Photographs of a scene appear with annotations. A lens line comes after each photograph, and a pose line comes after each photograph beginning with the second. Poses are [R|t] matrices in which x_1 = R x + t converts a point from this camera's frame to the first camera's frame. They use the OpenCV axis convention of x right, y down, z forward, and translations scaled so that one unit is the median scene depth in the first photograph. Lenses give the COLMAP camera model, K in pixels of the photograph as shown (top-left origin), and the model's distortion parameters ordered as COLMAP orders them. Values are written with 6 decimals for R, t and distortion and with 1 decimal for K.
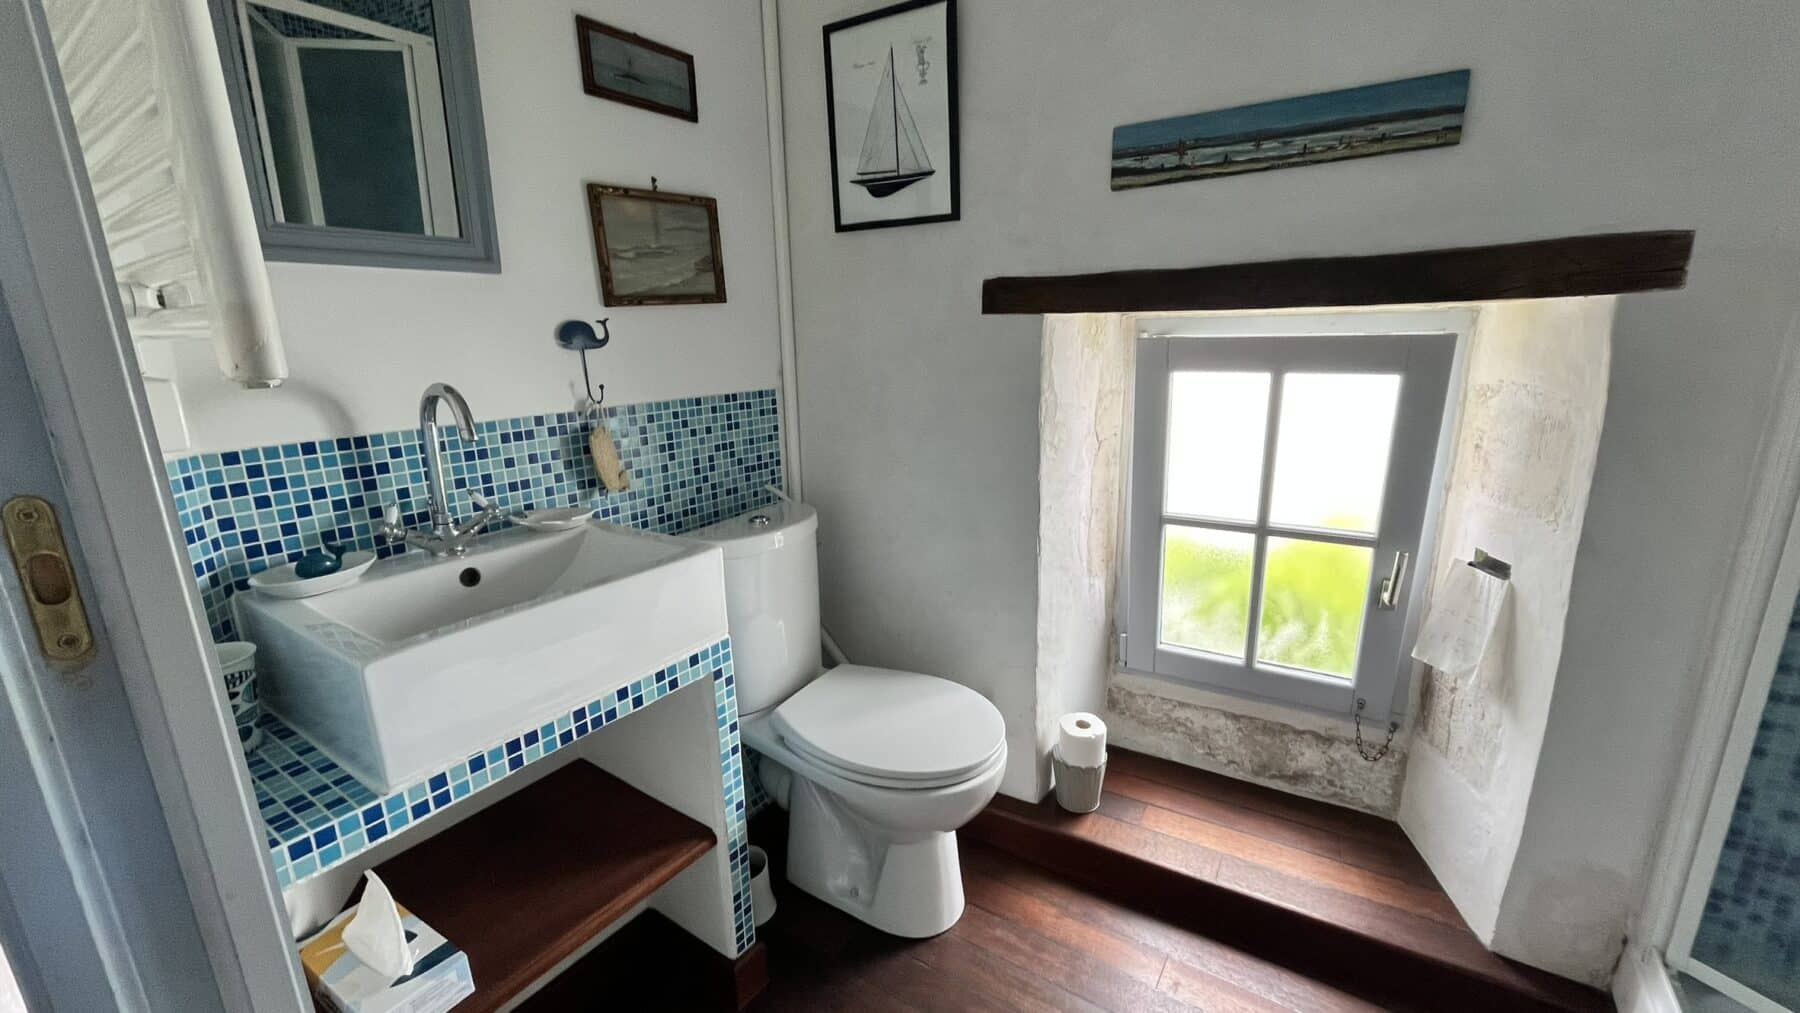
lens RADIAL K [[724.6, 0, 892.6], [0, 724.6, 507.6], [0, 0, 1]] dist [-0.002432, 0.000177]
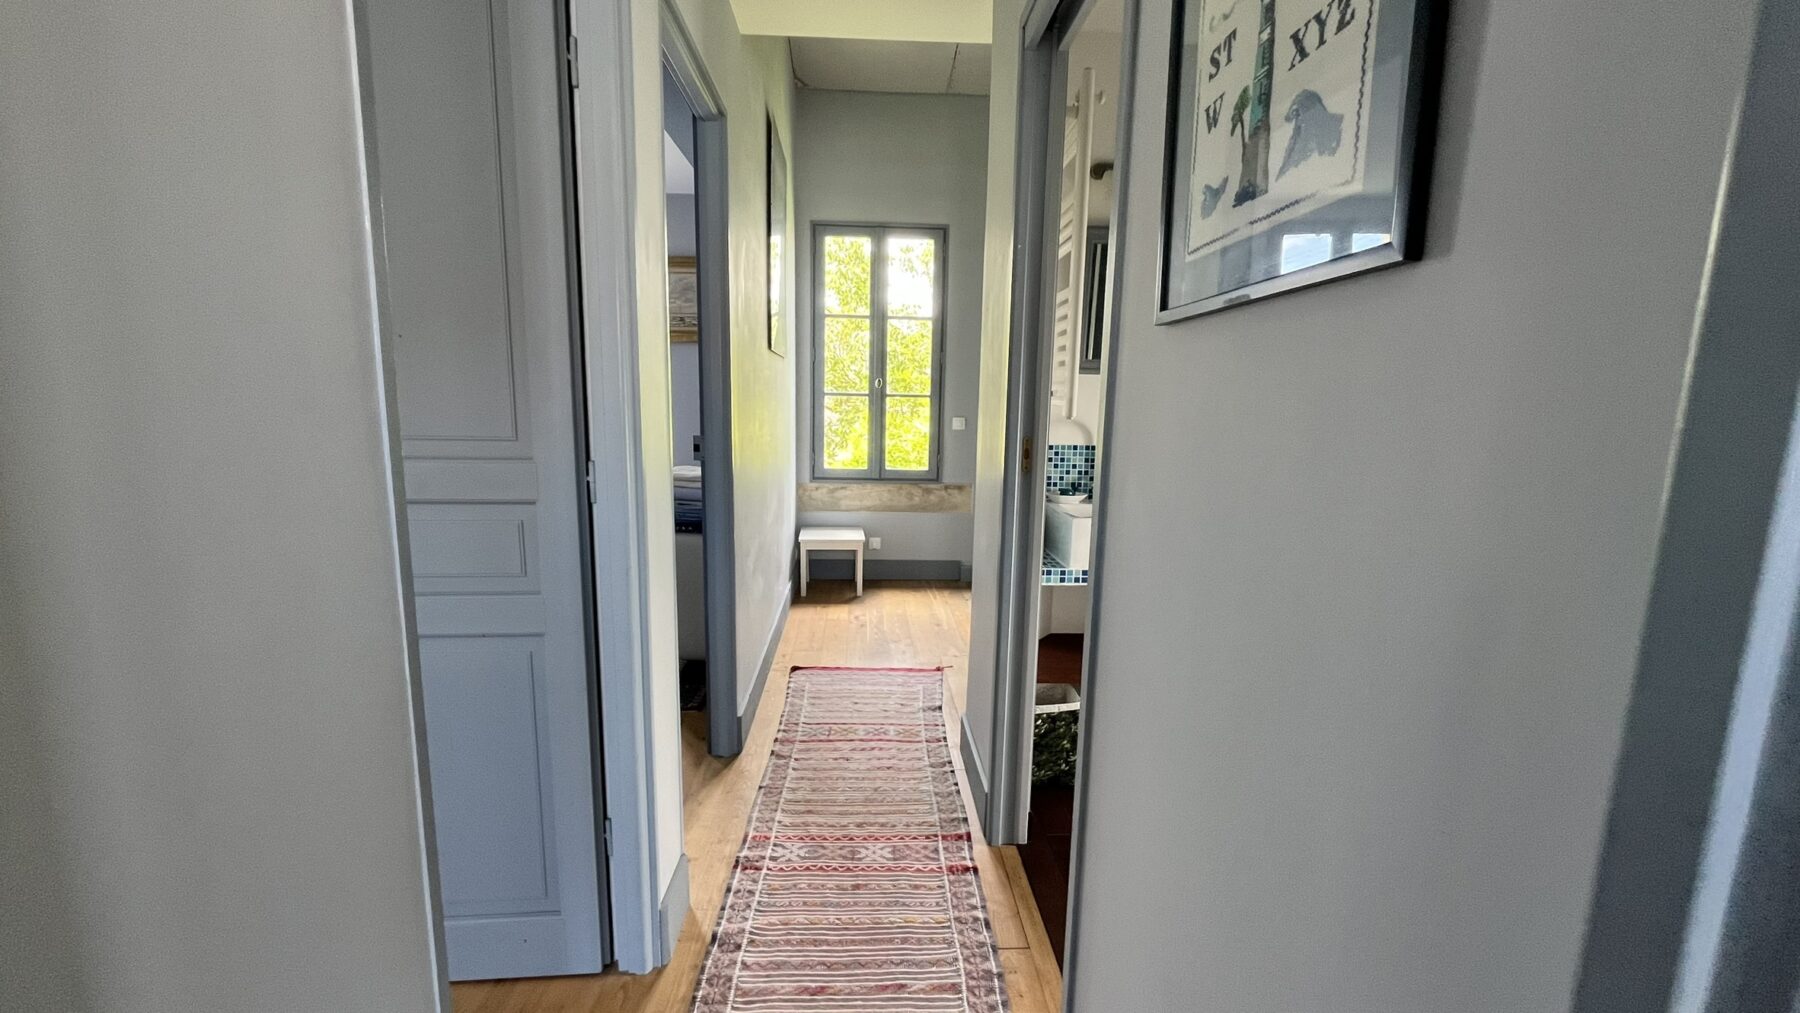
lens RADIAL K [[724.6, 0, 899.0], [0, 724.6, 506.3], [0, 0, 1]] dist [-0.002432, 0.000177]
pose [[0.596441, 0.158136, -0.786925, 0.808554], [-0.223577, 0.974330, 0.026338, 0.181966], [0.770890, 0.160229, 0.616486, -0.952201]]
